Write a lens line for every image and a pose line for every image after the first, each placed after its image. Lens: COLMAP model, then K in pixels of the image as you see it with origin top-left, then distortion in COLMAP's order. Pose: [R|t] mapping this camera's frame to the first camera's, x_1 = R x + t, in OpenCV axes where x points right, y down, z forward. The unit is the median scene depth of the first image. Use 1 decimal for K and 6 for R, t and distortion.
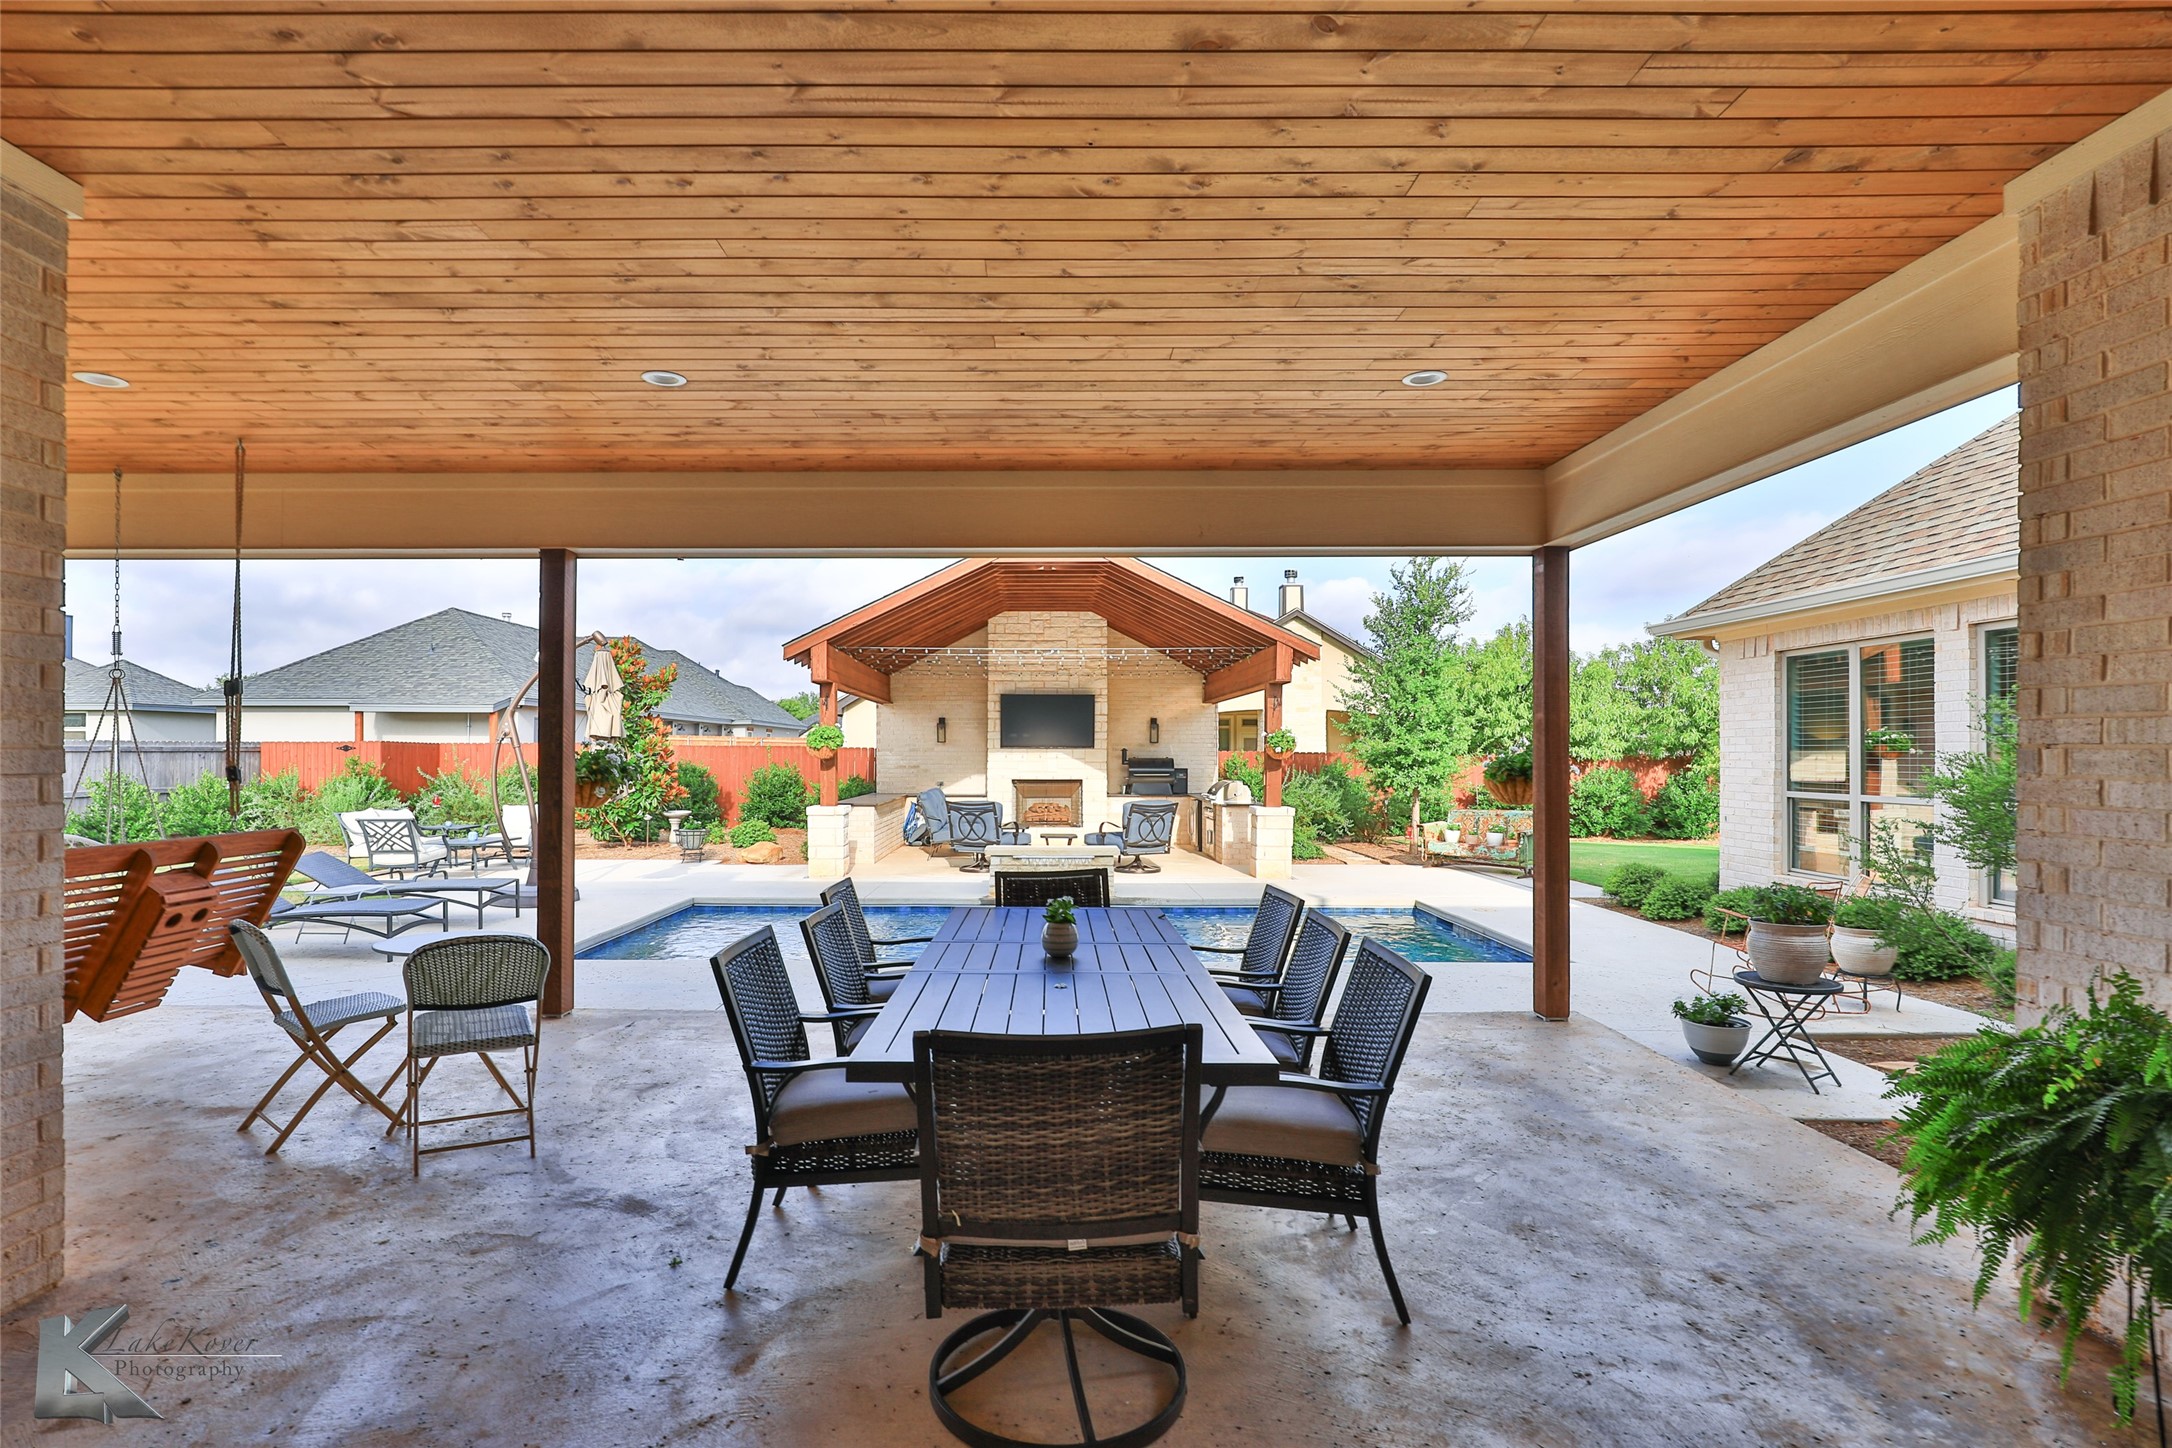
lens RADIAL K [[1064.4, 0, 1076.4], [0, 1064.4, 746.8], [0, 0, 1]] dist [-0.012694, 0.000176]
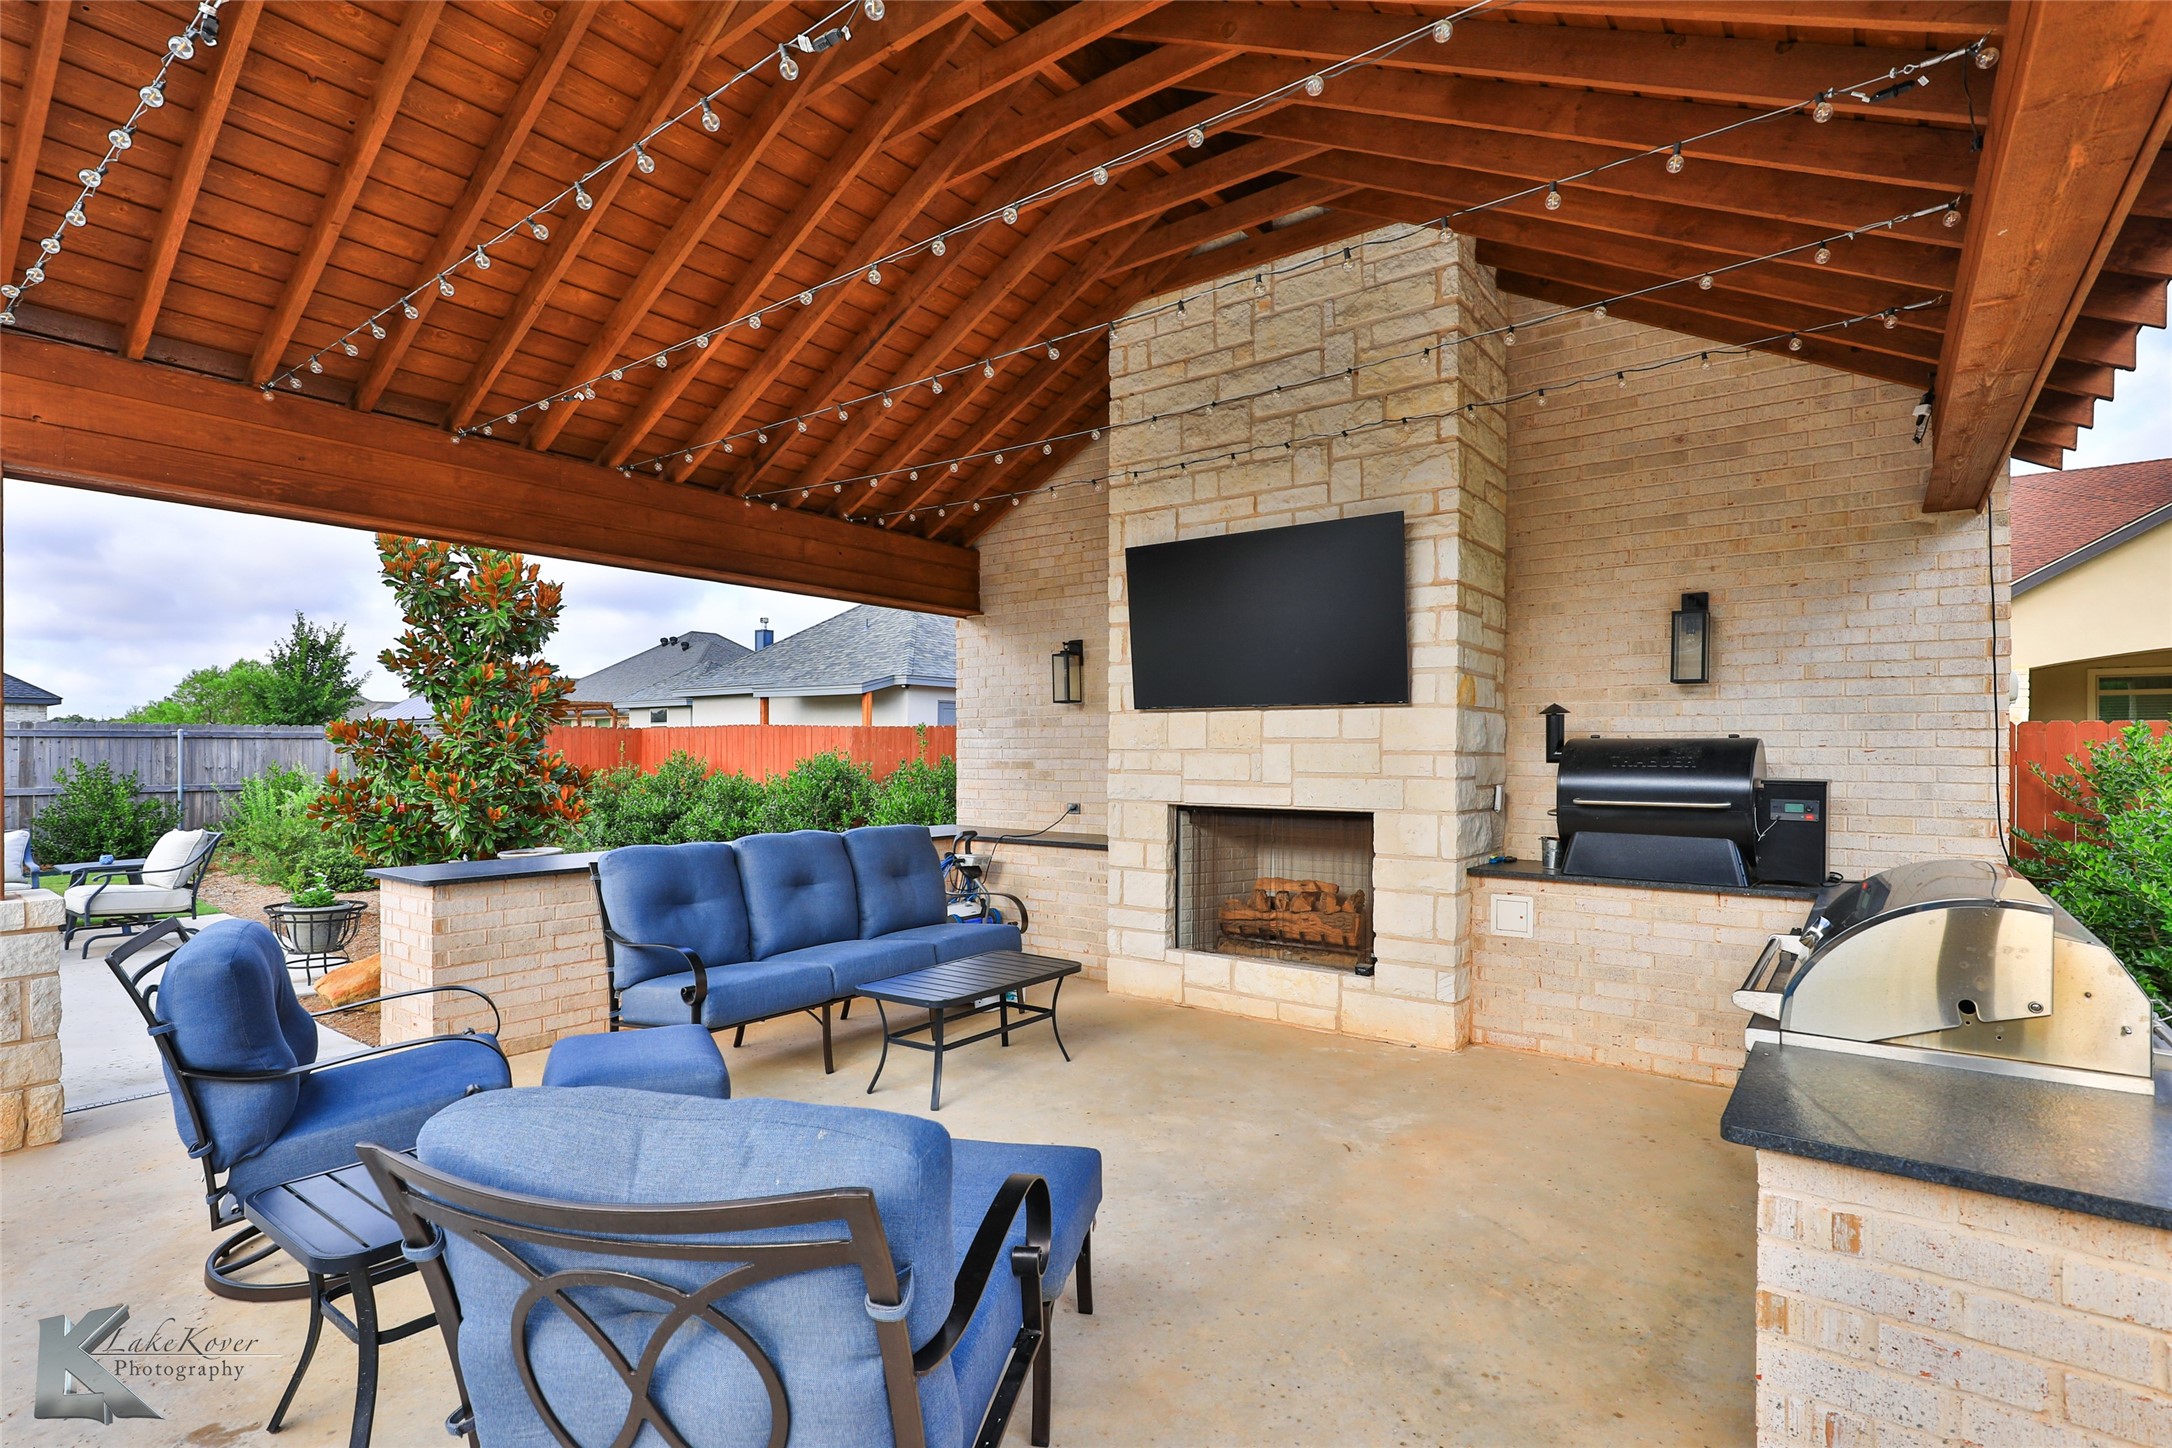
lens RADIAL K [[1064.4, 0, 1085.0], [0, 1064.4, 762.3], [0, 0, 1]] dist [-0.012694, 0.000176]
pose [[0.777926, 0.007836, -0.628307, 0.140662], [0.001149, 0.999903, 0.013893, 0.014034], [0.628355, -0.011529, 0.777842, 0.798844]]
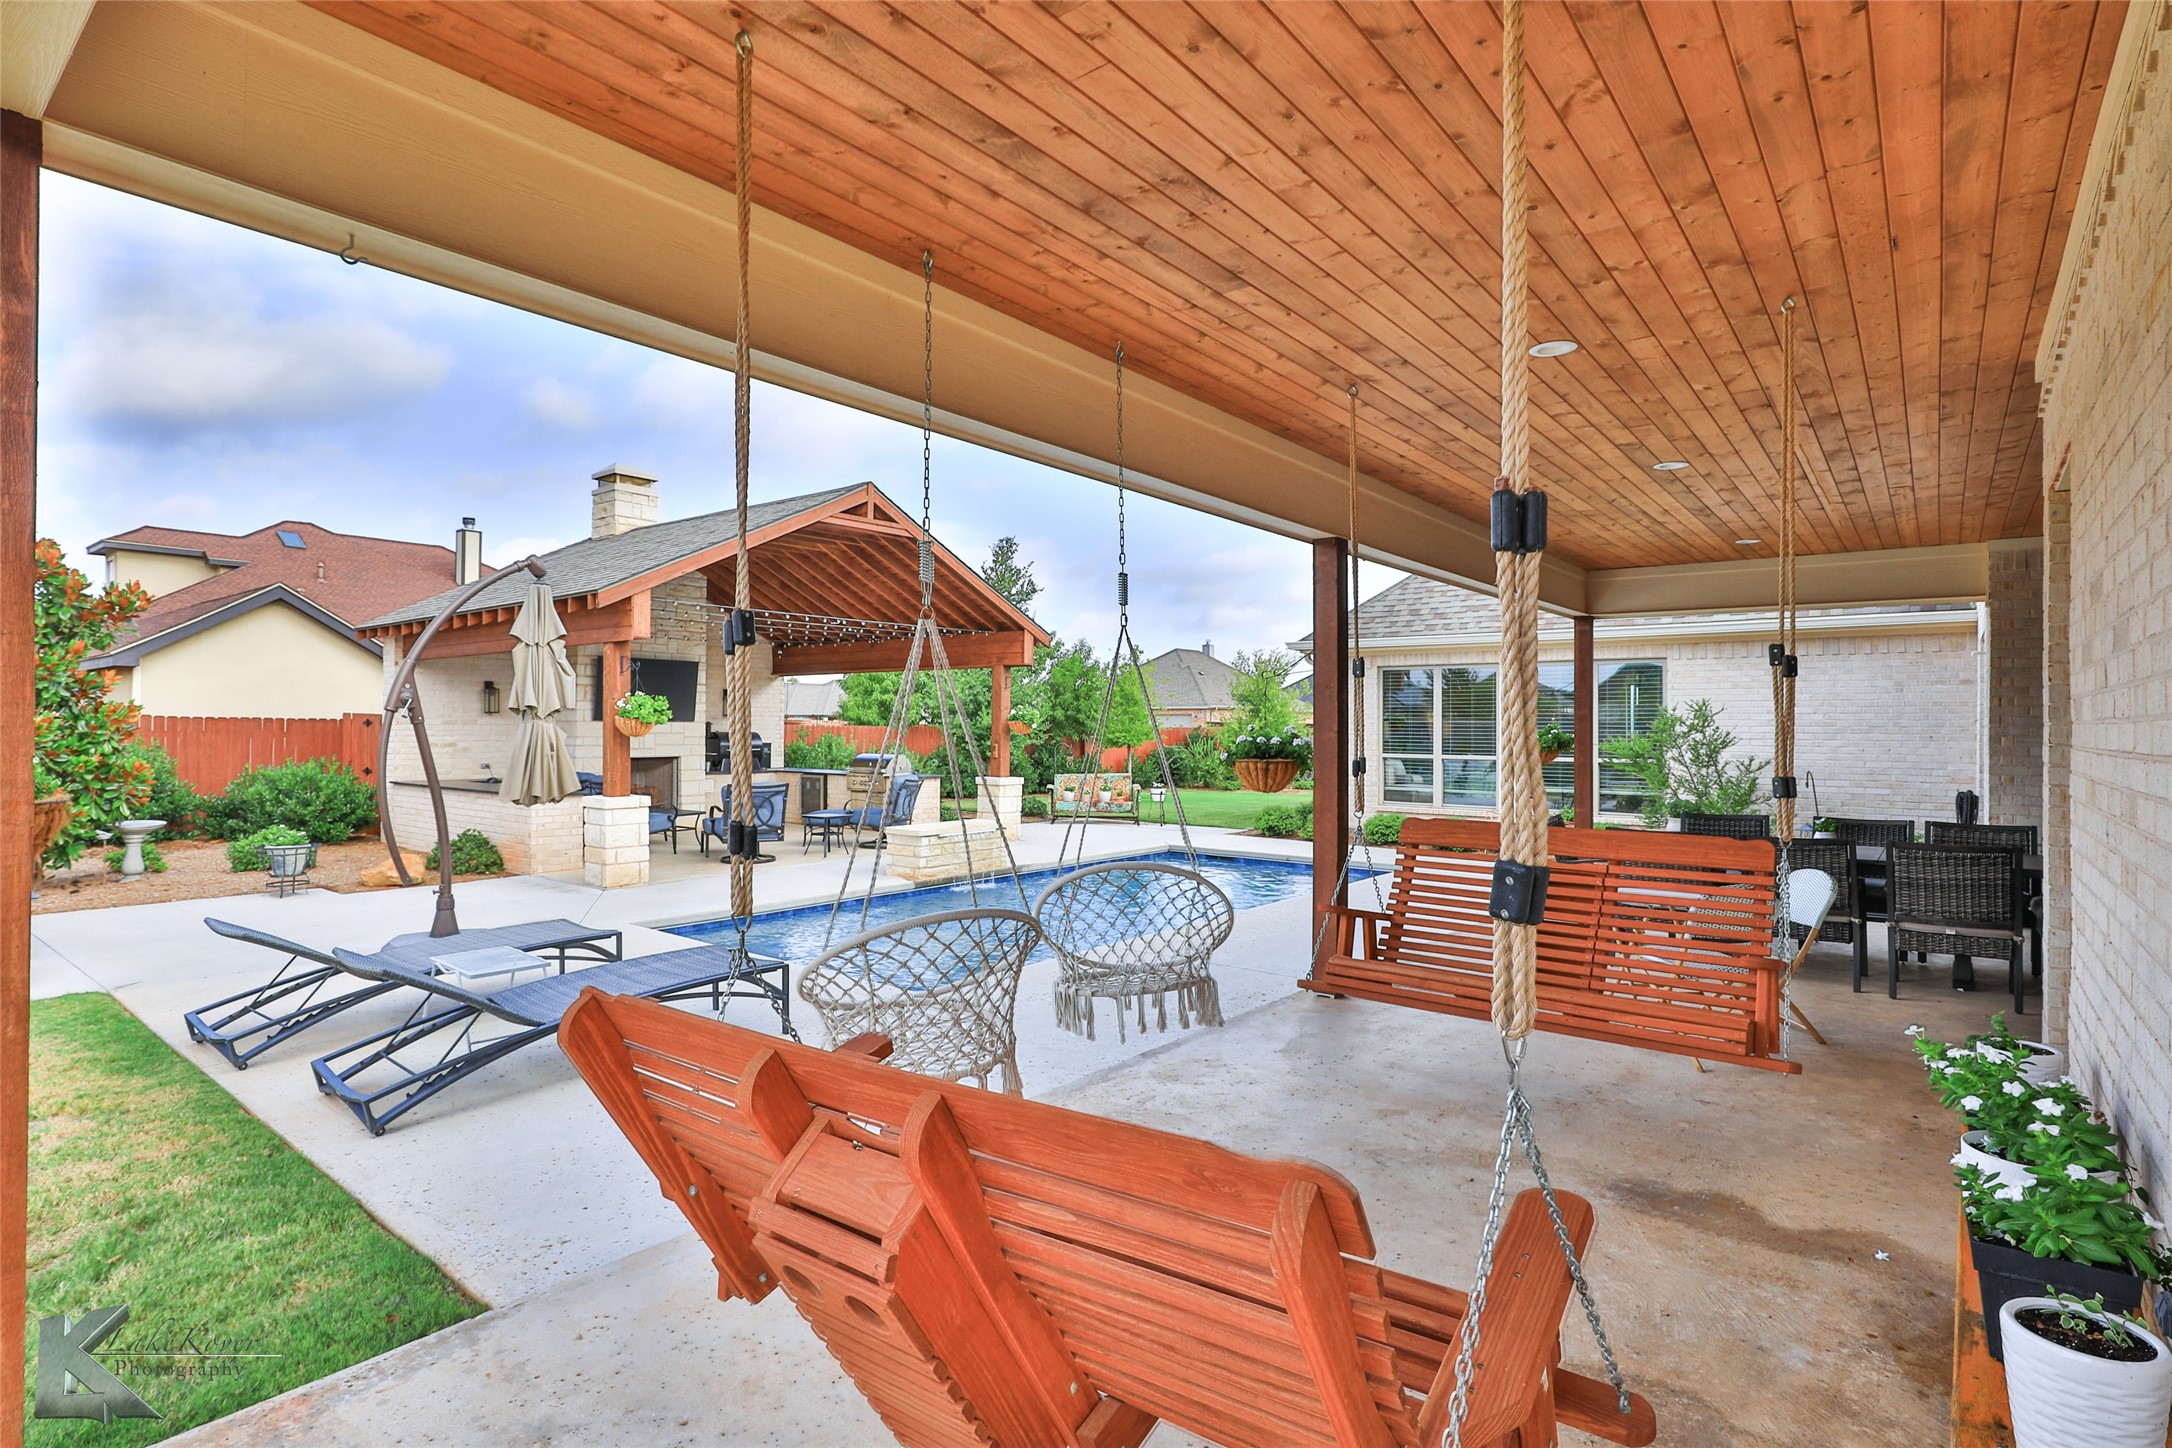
lens RADIAL K [[1064.4, 0, 1093.2], [0, 1064.4, 720.6], [0, 0, 1]] dist [-0.012694, 0.000176]
pose [[0.623972, 0.005096, 0.781430, -0.521745], [-0.008602, 0.999963, 0.000348, -0.002910], [-0.781400, -0.006939, 0.623992, 0.196872]]
